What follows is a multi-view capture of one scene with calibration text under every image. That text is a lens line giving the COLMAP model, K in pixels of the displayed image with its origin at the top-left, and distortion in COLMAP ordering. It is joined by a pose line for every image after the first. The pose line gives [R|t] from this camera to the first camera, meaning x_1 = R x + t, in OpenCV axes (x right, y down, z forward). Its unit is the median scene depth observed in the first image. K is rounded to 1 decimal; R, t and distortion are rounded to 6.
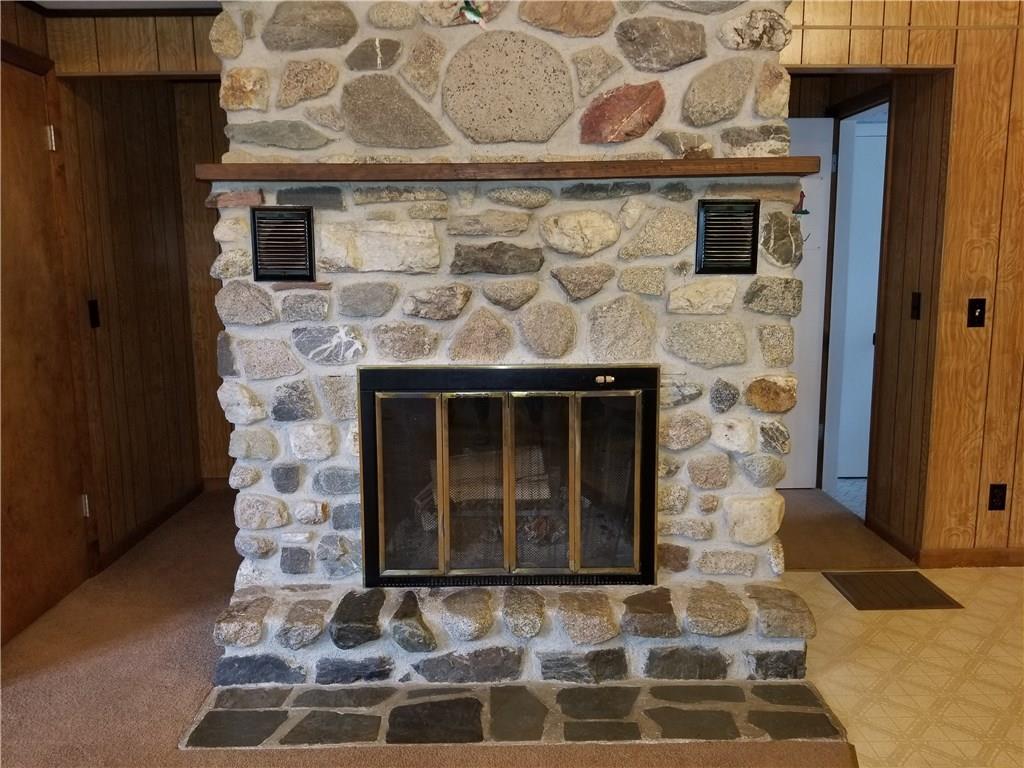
lens RADIAL K [[815.0, 0, 512.0], [0, 815.0, 384.0], [0, 0, 1]] dist [0.081040, -0.158276]
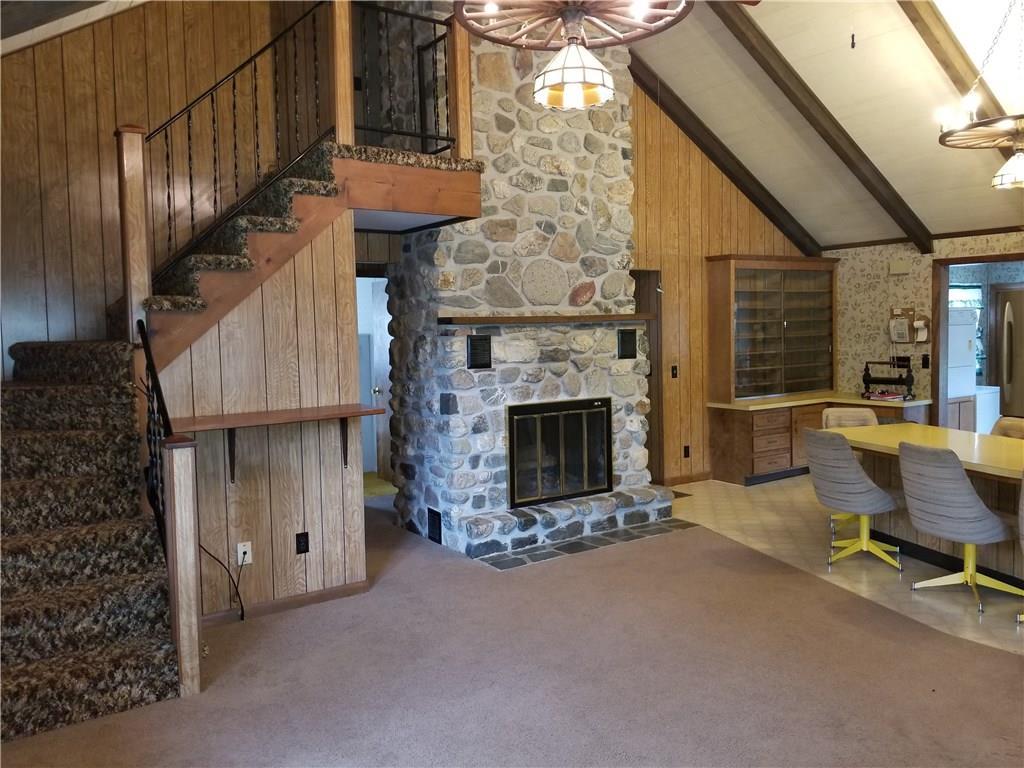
lens RADIAL K [[815.0, 0, 512.0], [0, 815.0, 384.0], [0, 0, 1]] dist [0.081040, -0.158276]
pose [[0.827299, -0.048648, 0.559651, -1.404348], [0.106320, 0.991797, -0.070955, 0.079066], [-0.551608, 0.118203, 0.825685, -0.829510]]
